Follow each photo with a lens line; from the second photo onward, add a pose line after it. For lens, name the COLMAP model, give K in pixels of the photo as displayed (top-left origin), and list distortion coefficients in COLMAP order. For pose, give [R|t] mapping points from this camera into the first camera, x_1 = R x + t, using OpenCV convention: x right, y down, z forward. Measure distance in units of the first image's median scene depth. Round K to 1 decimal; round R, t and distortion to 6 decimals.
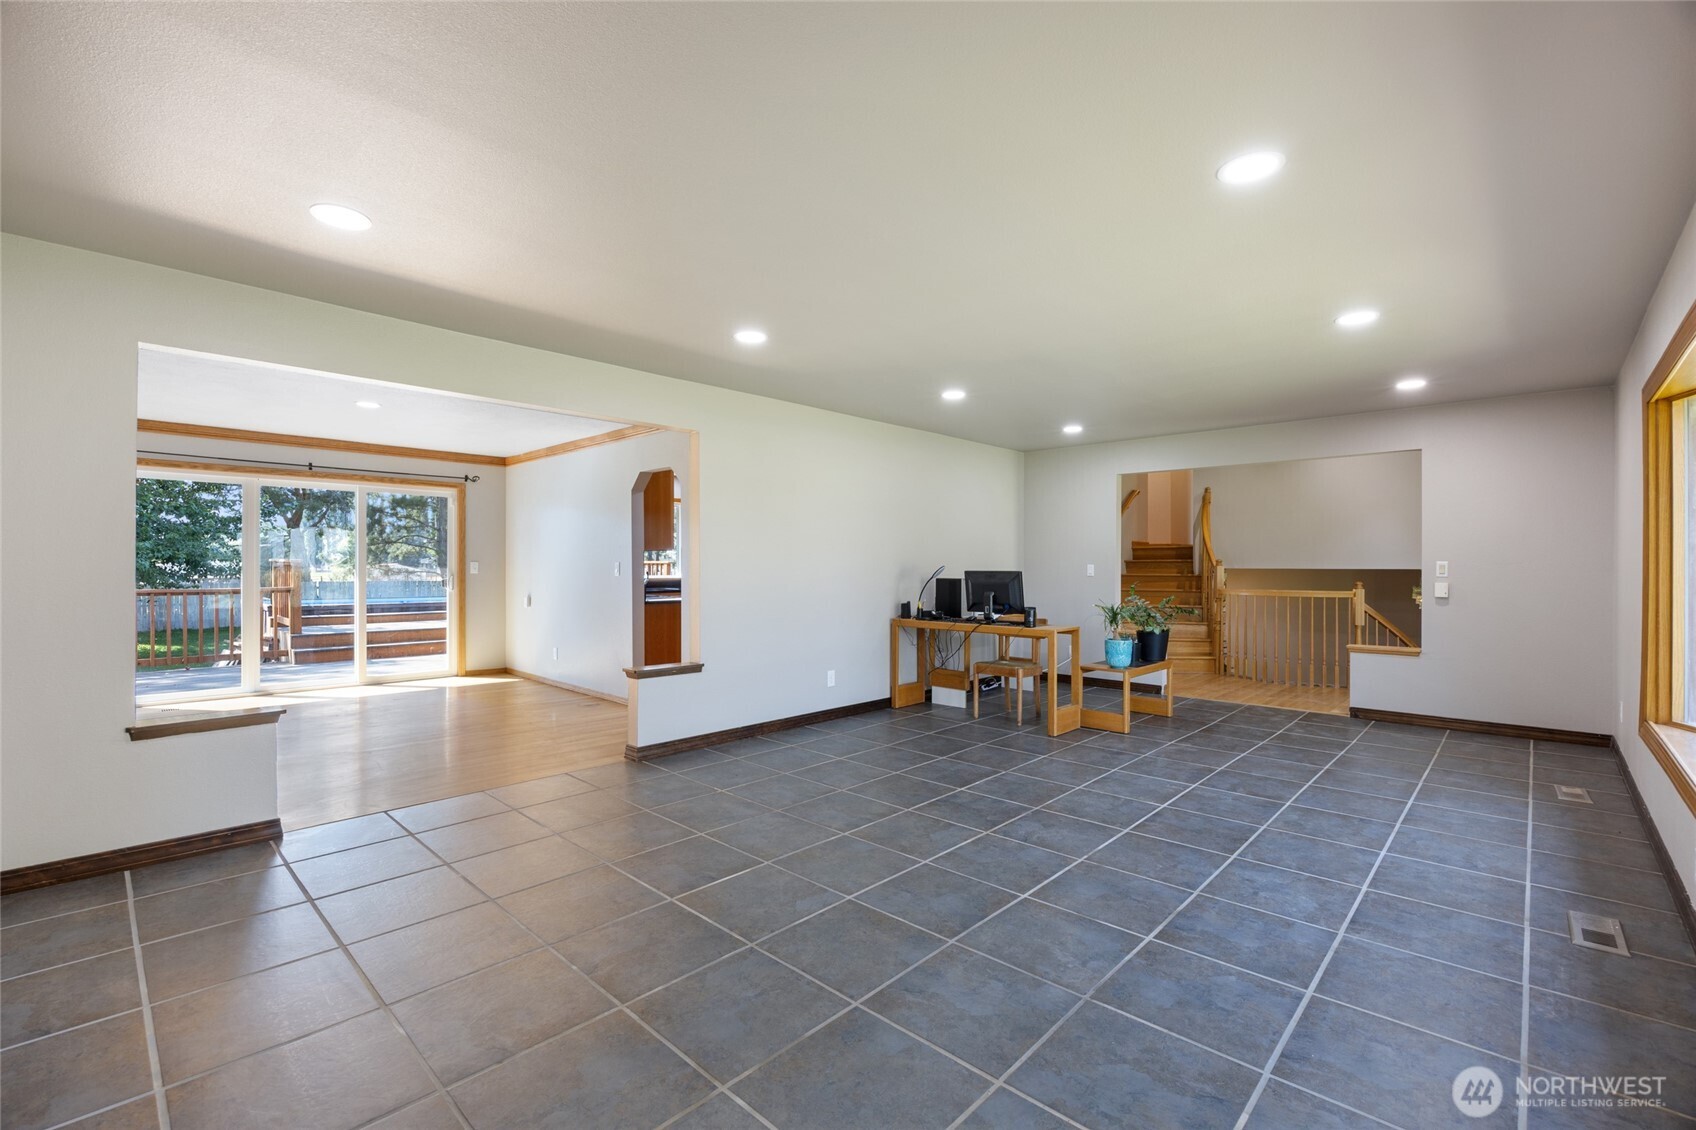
lens RADIAL K [[738.9, 0, 848.5], [0, 738.9, 567.9], [0, 0, 1]] dist [-0.013159, 0.000331]
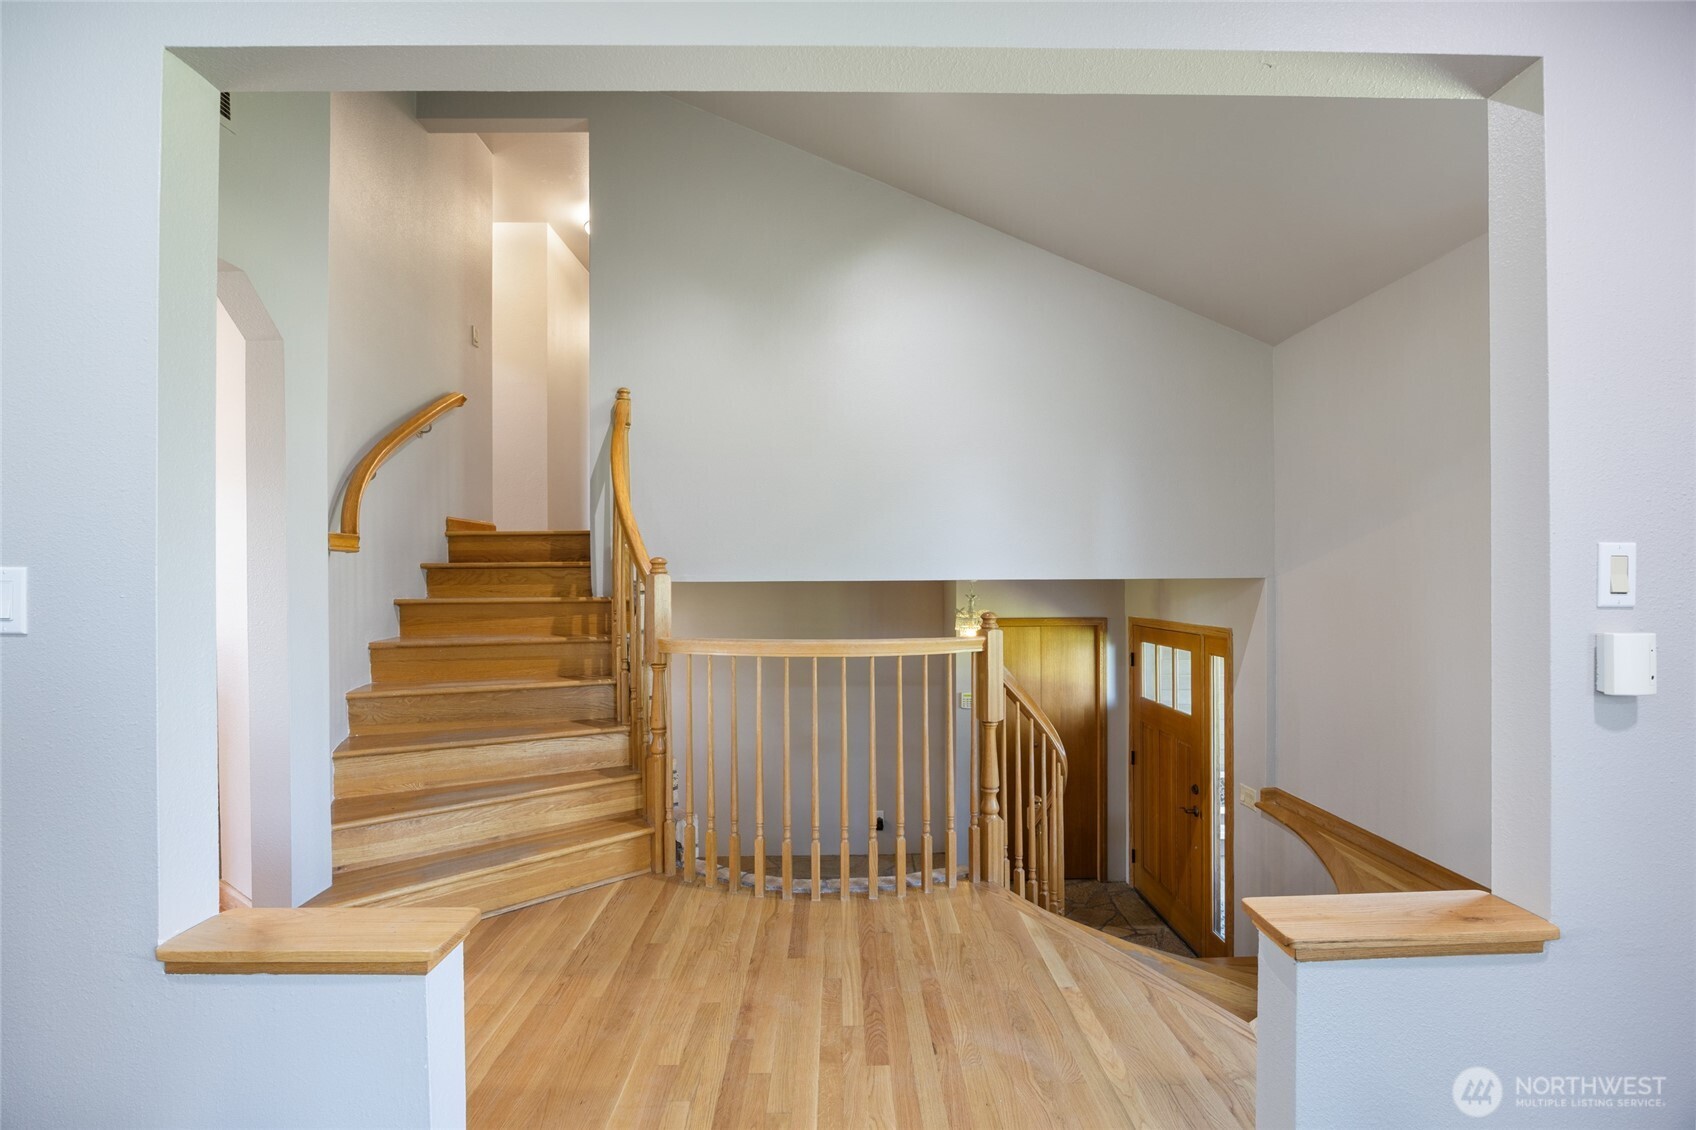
lens RADIAL K [[738.9, 0, 849.8], [0, 738.9, 576.7], [0, 0, 1]] dist [-0.013159, 0.000331]
pose [[0.716924, -0.004578, 0.697136, 0.291546], [0.010014, 0.999943, -0.003731, 0.000492], [-0.697079, 0.009656, 0.716929, 0.619417]]
